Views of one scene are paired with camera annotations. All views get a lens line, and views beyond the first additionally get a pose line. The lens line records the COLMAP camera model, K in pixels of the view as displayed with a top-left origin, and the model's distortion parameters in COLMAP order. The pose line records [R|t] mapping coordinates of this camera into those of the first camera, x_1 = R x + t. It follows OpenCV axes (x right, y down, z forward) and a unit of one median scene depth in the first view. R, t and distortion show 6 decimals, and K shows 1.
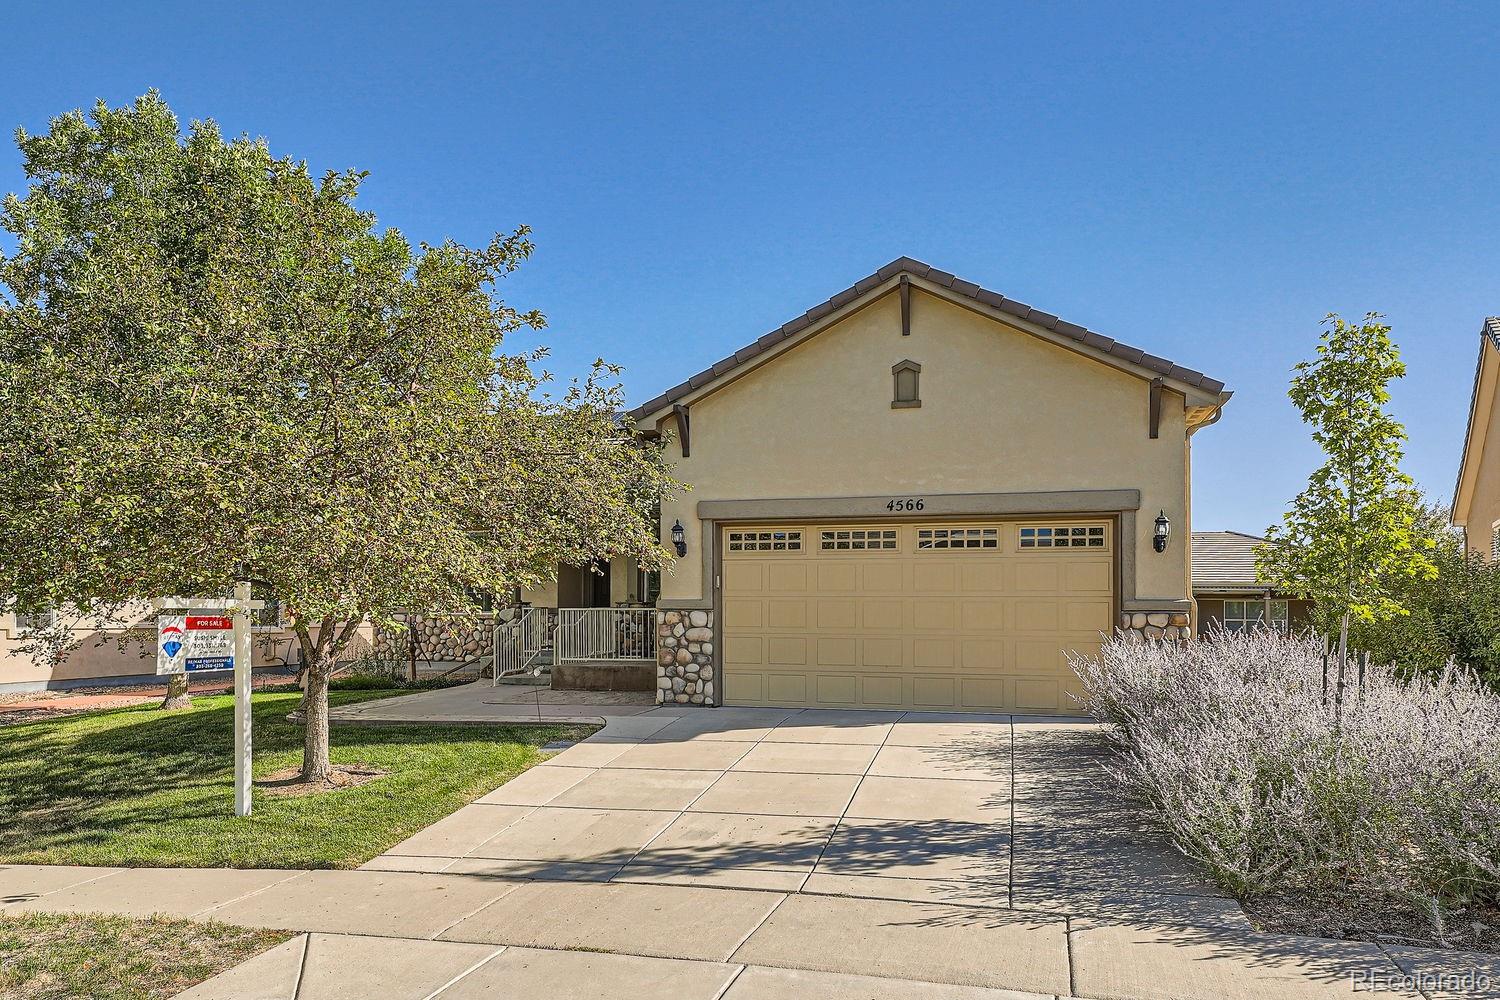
lens RADIAL K [[901.8, 0, 754.0], [0, 901.8, 501.3], [0, 0, 1]] dist [-0.003716, 0.007042]
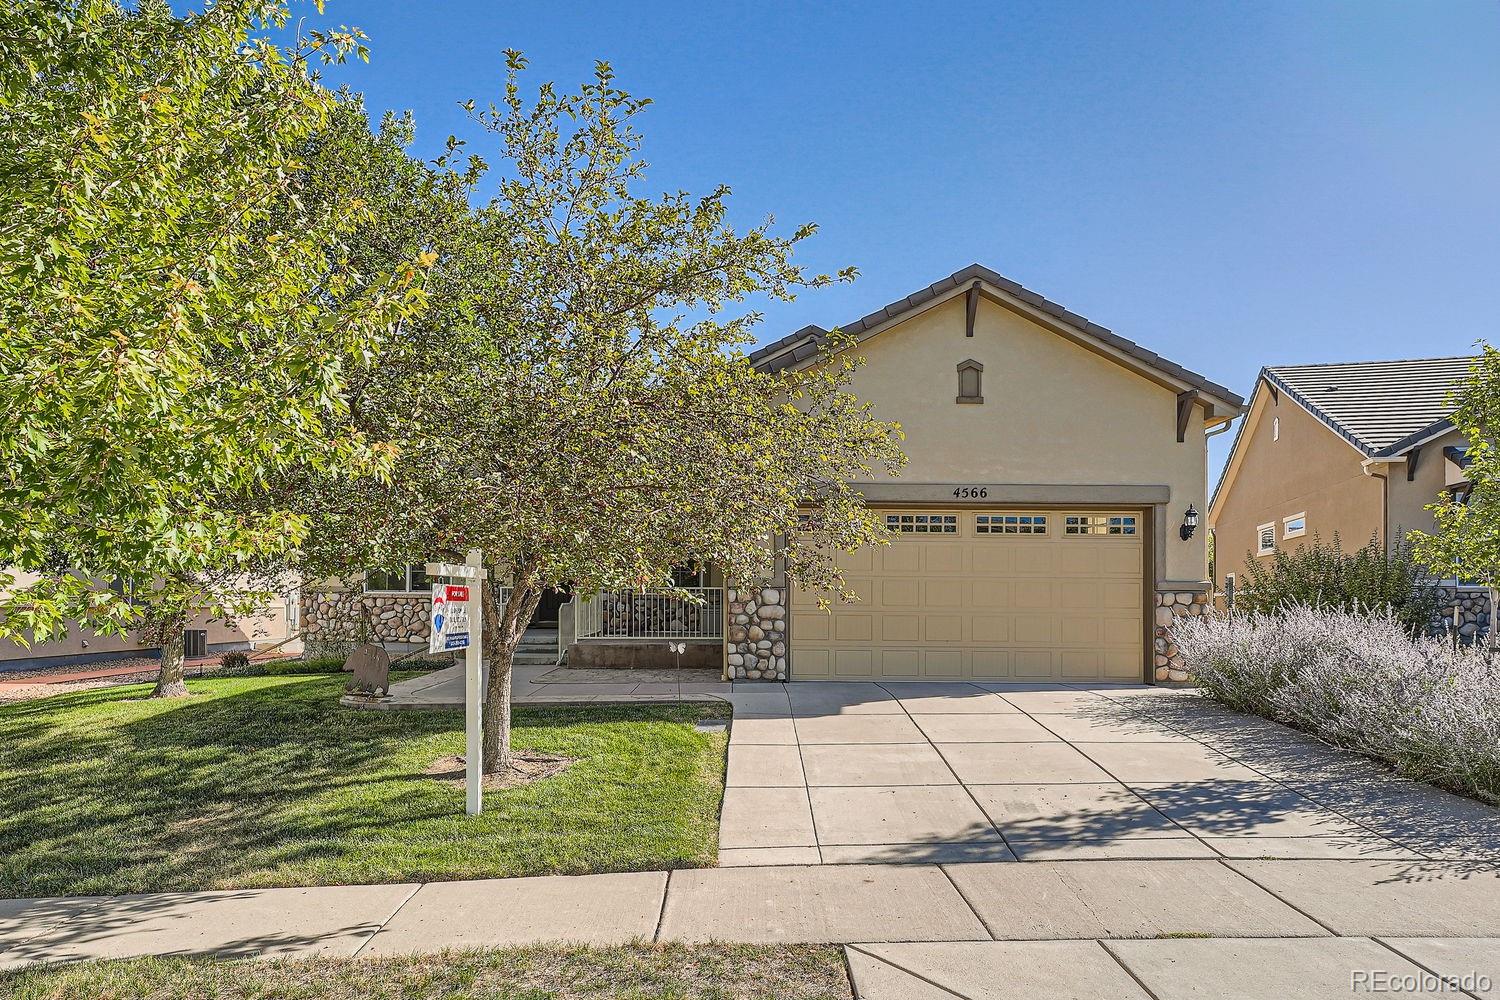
lens RADIAL K [[816.8, 0, 740.1], [0, 816.8, 501.5], [0, 0, 1]] dist [-0.010485, 0.011736]
pose [[0.971281, 0.032469, 0.235710, -0.347067], [-0.033585, 0.999436, 0.000722, 0.024486], [-0.235553, -0.008617, 0.971823, 0.115219]]
